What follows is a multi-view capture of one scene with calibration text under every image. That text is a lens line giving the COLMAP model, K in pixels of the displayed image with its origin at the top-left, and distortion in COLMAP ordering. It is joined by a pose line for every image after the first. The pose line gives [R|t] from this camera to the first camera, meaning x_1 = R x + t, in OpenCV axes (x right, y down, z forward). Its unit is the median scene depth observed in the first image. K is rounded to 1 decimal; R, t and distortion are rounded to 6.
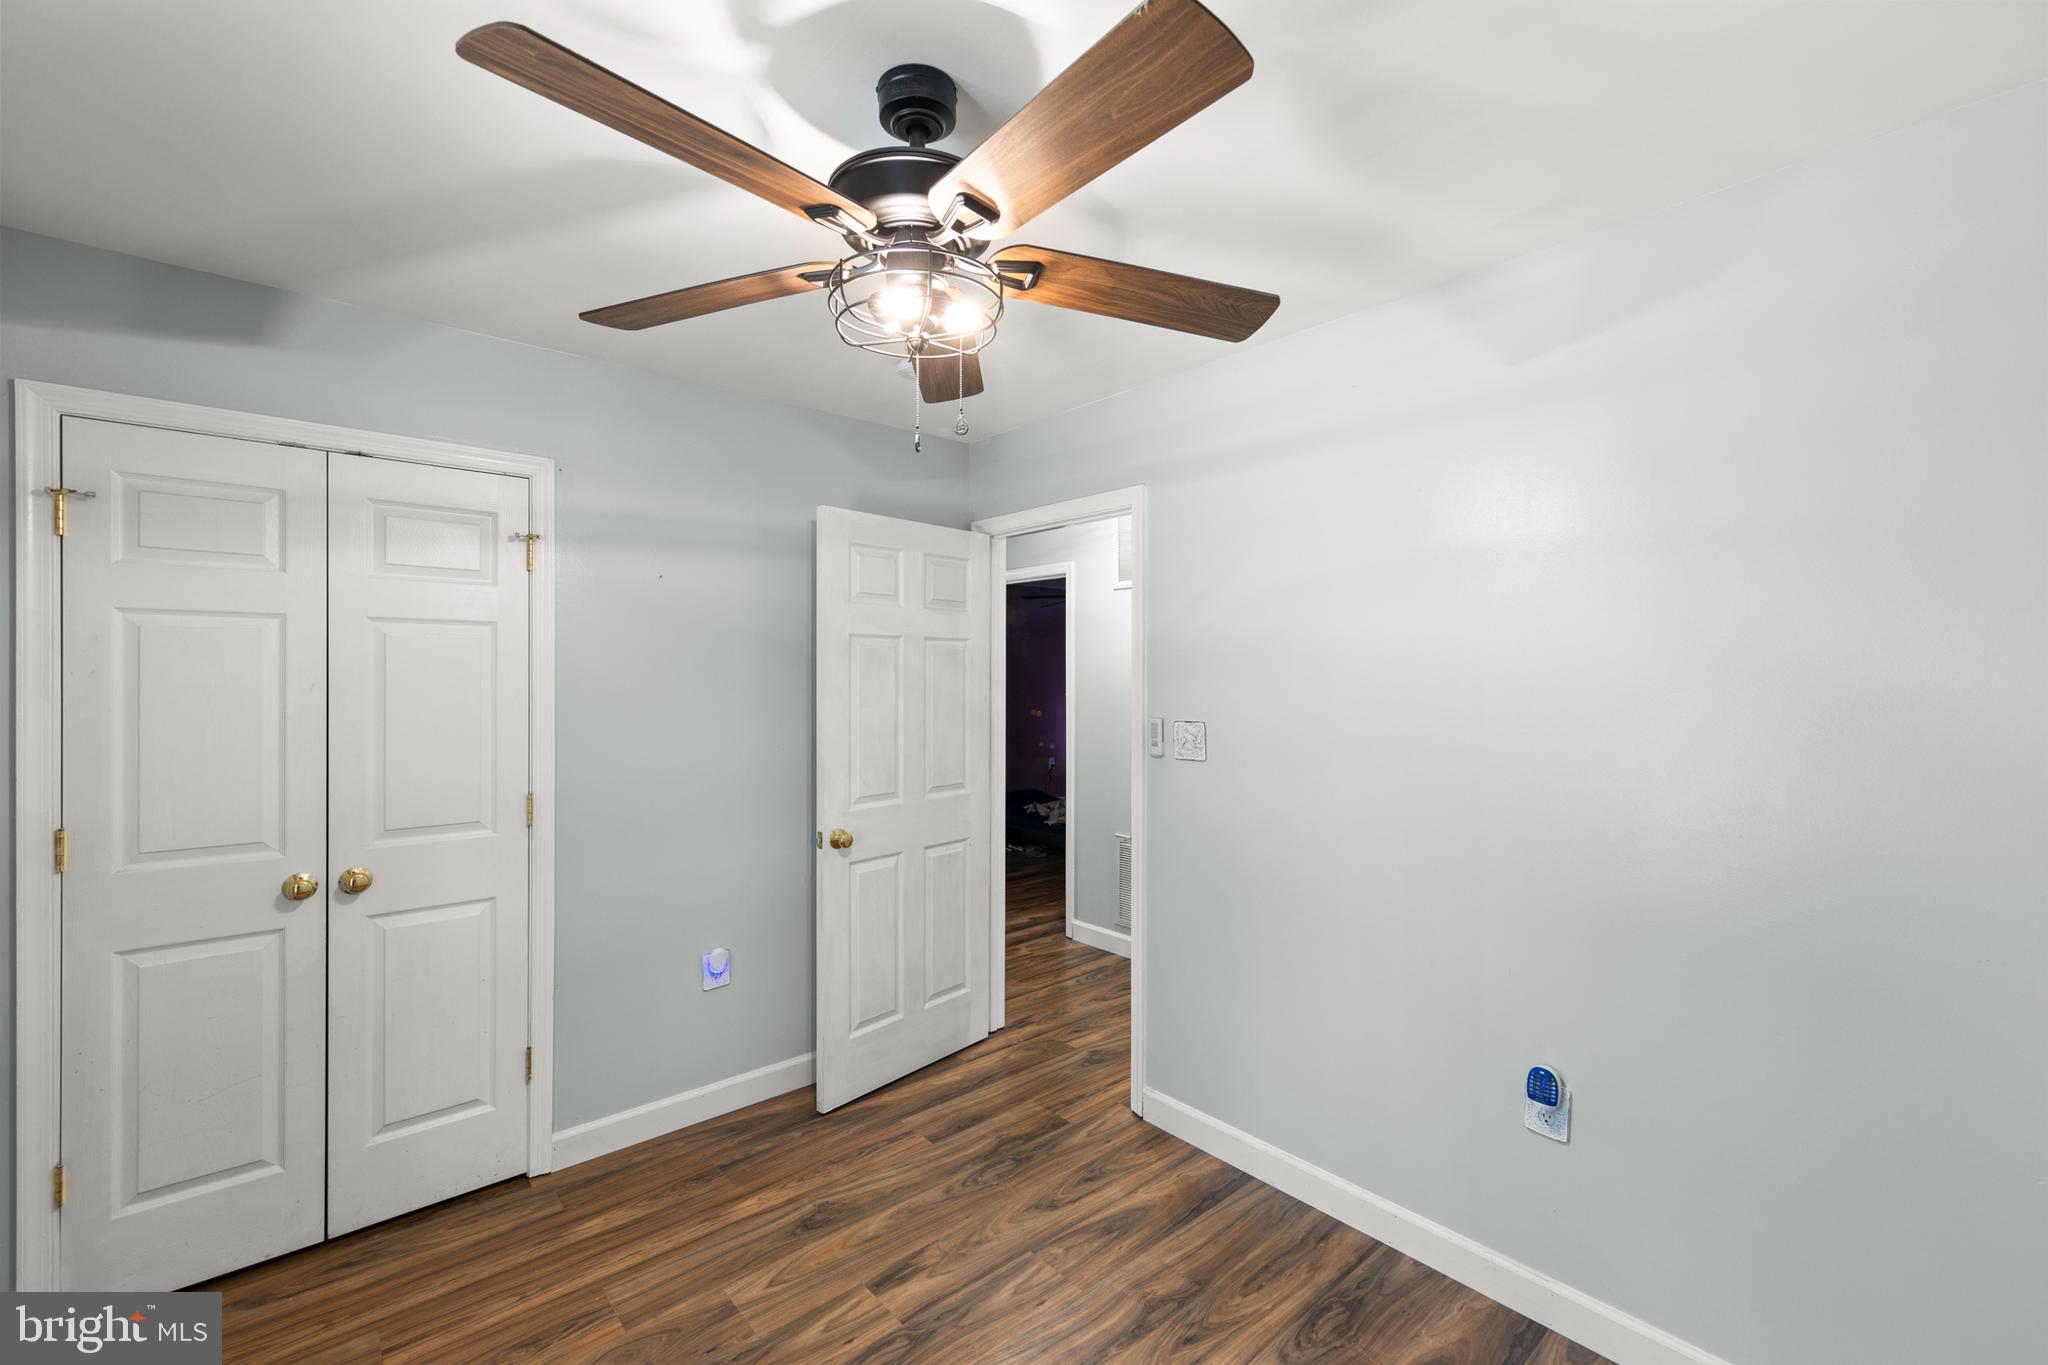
lens RADIAL K [[867.3, 0, 1019.0], [0, 867.3, 668.6], [0, 0, 1]] dist [-0.001540, -0.000462]
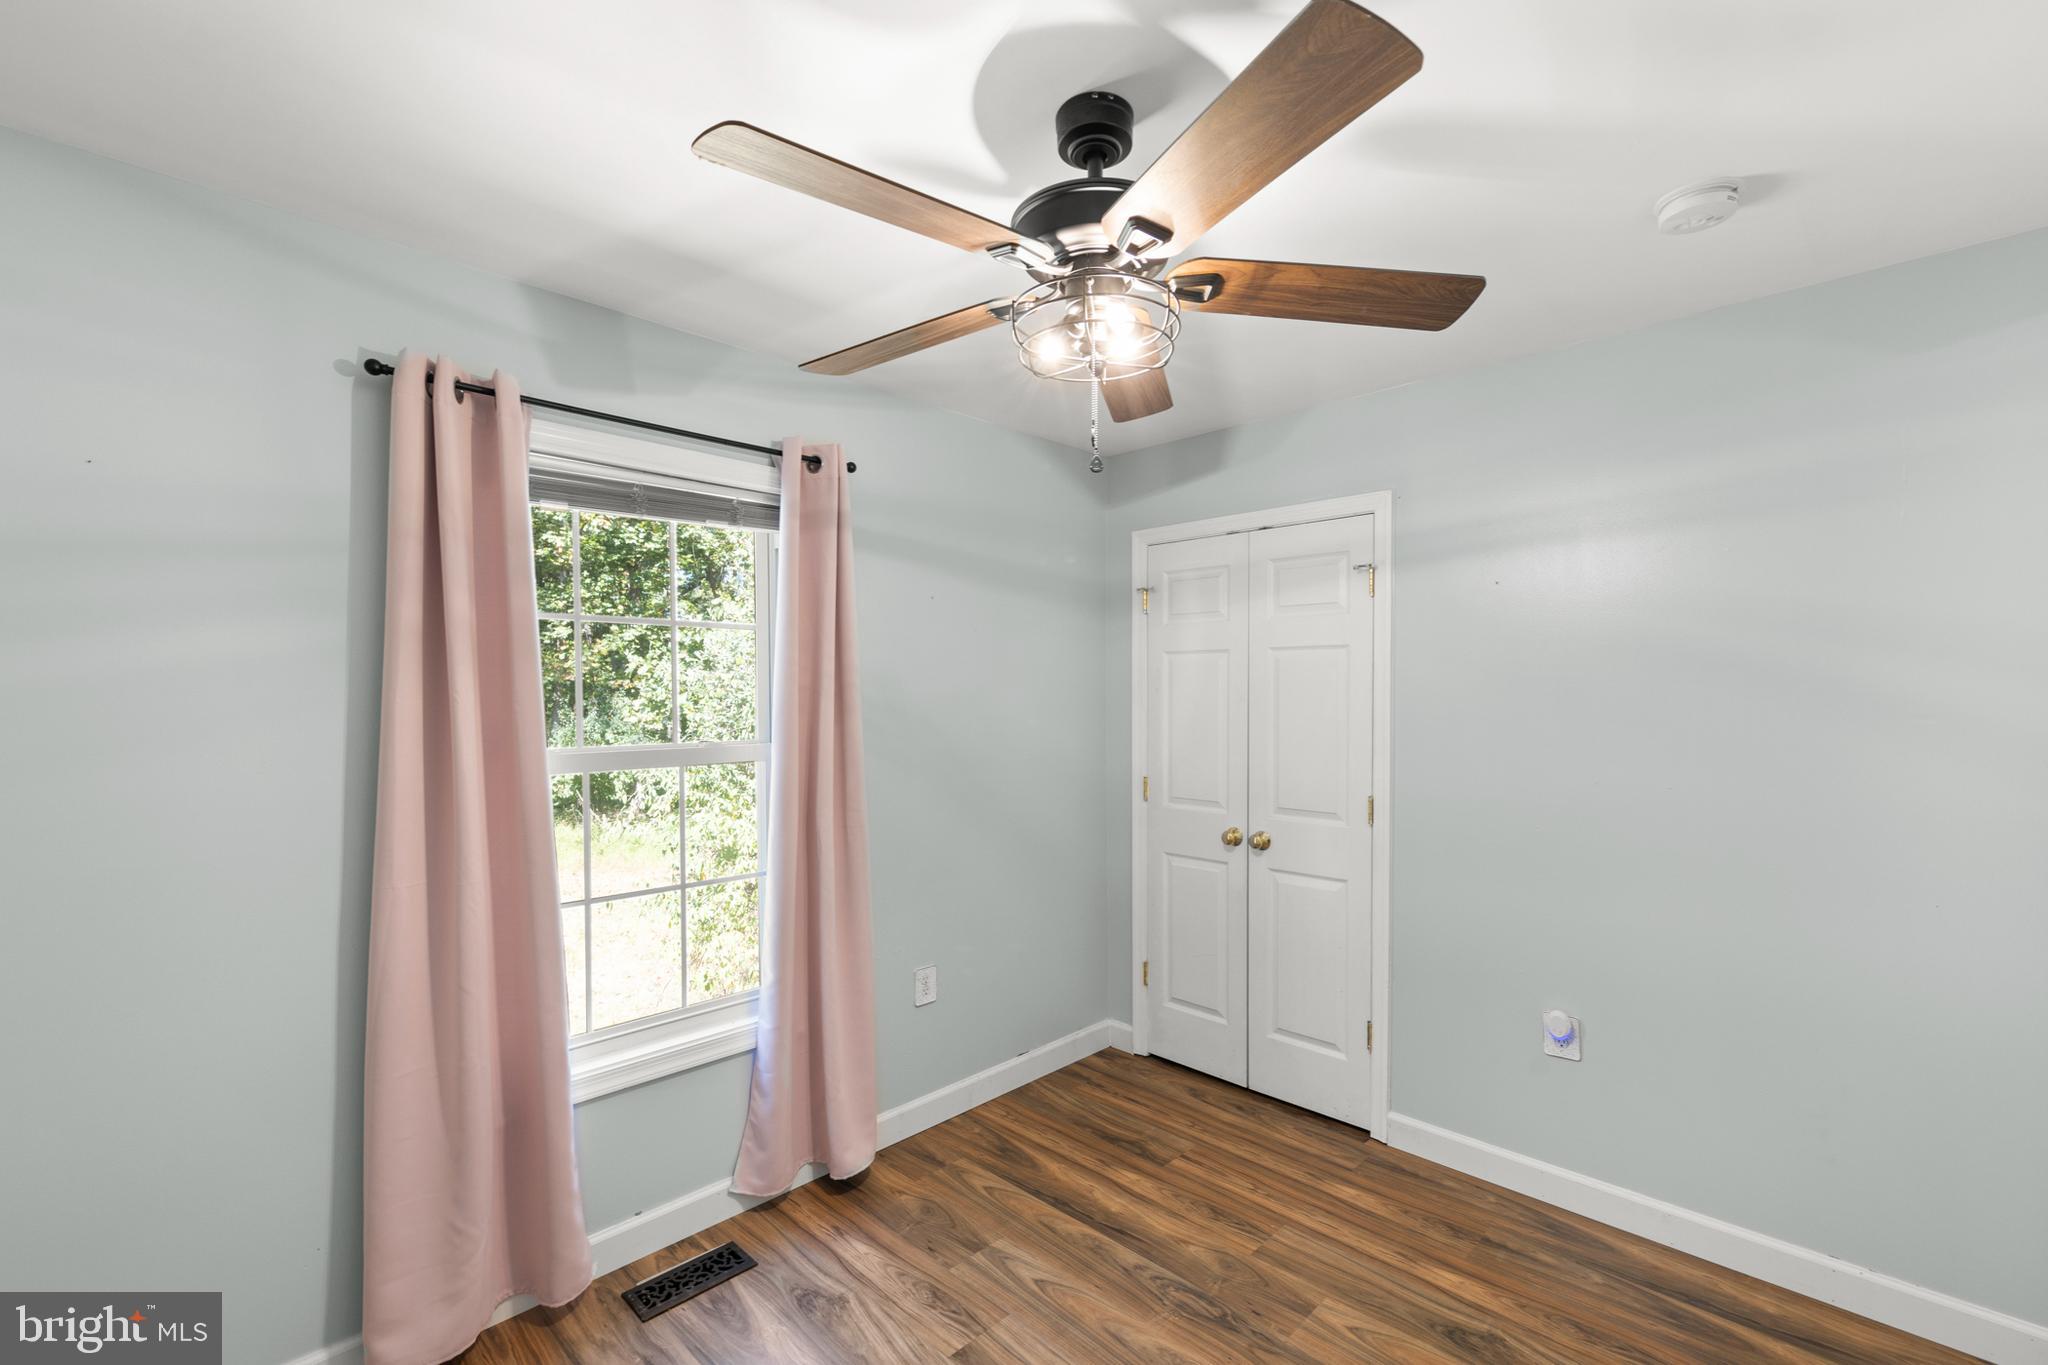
lens RADIAL K [[867.3, 0, 1012.2], [0, 867.3, 689.2], [0, 0, 1]] dist [-0.001540, -0.000462]
pose [[0.068853, 0.002022, -0.997625, 0.594585], [0.017209, 0.999847, 0.003214, -0.006810], [0.997478, -0.017389, 0.068808, 0.527624]]
